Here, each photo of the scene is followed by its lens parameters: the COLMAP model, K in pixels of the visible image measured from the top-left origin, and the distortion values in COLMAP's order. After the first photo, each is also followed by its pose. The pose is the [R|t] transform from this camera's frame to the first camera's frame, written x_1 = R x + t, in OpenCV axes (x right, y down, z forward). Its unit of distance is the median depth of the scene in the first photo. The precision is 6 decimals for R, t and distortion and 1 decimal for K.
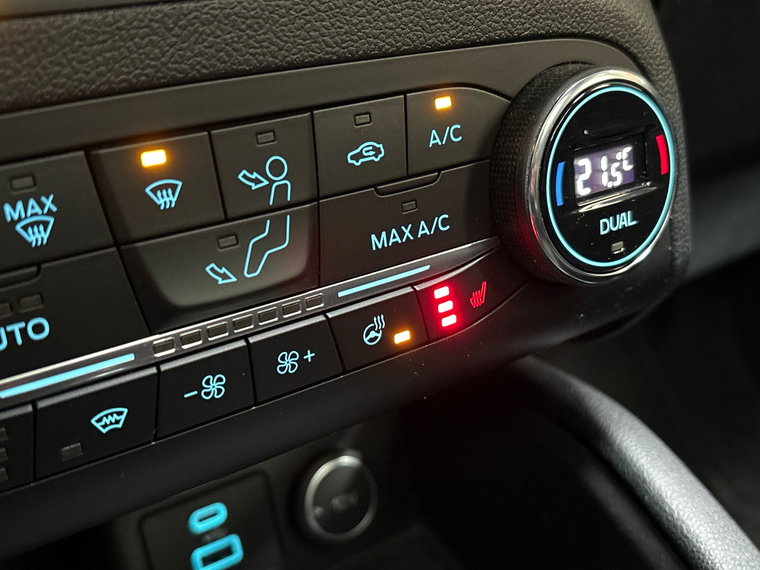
lens RADIAL K [[881.5, 0, 380.0], [0, 881.5, 285.0], [0, 0, 1]] dist [0.146148, -0.576402]
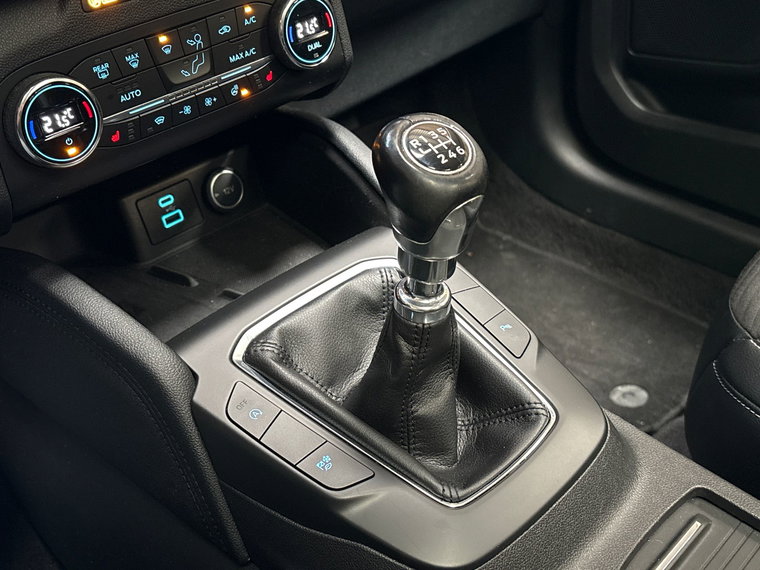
lens RADIAL K [[864.8, 0, 380.0], [0, 864.8, 285.0], [0, 0, 1]] dist [0.162275, -0.538946]
pose [[0.979347, -0.128920, 0.155754, -0.068642], [0.096113, 0.974587, 0.202341, 0.139624], [-0.177882, -0.183192, 0.966850, -2.023744]]
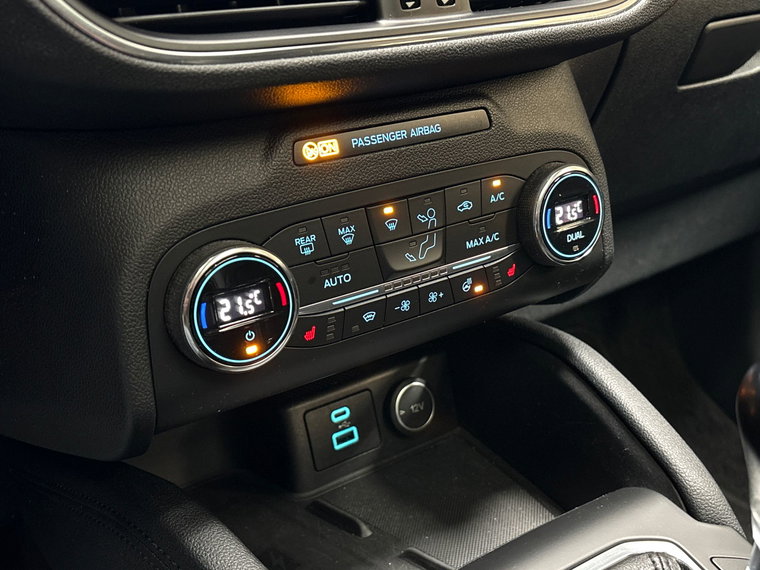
lens RADIAL K [[864.8, 0, 380.0], [0, 864.8, 285.0], [0, 0, 1]] dist [0.162275, -0.538946]
pose [[0.999479, -0.007525, 0.031393, -0.286114], [0.008532, 0.999449, -0.032068, 0.116545], [-0.031134, 0.032319, 0.998993, -1.143175]]
